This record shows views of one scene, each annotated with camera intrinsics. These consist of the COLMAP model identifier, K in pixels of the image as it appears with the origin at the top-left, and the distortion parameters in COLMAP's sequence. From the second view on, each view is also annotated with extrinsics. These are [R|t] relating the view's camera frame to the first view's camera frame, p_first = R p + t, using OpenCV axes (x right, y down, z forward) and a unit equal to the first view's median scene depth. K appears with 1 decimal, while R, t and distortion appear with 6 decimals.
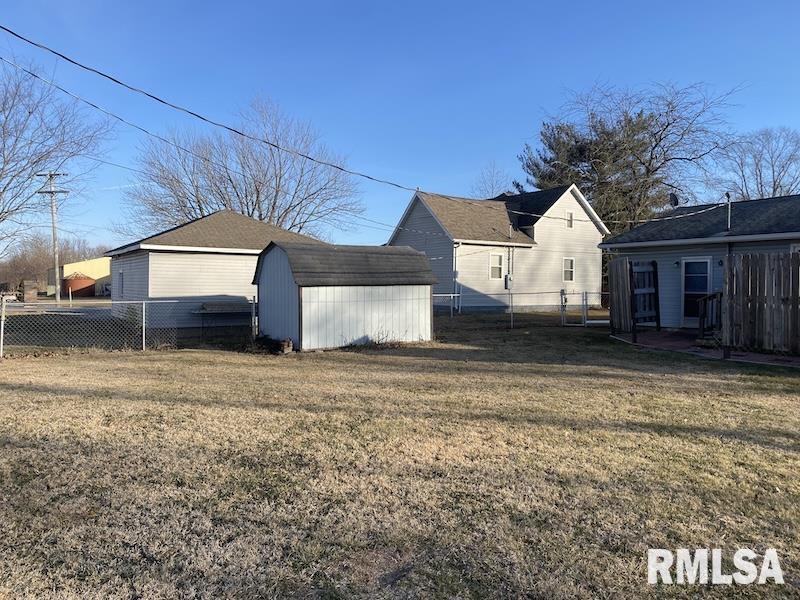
lens RADIAL K [[607.7, 0, 400.0], [0, 607.7, 300.0], [0, 0, 1]] dist [0.157642, -0.166032]
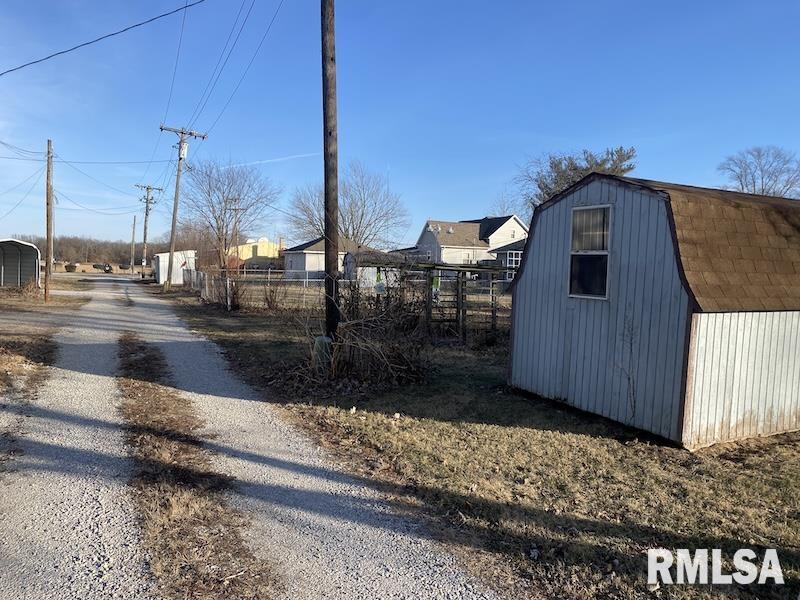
lens RADIAL K [[607.7, 0, 400.0], [0, 607.7, 300.0], [0, 0, 1]] dist [0.157642, -0.166032]
pose [[0.984599, 0.026641, -0.172785, 0.265476], [-0.021809, 0.999318, 0.029803, 0.021173], [0.173462, -0.025576, 0.984508, -0.878937]]
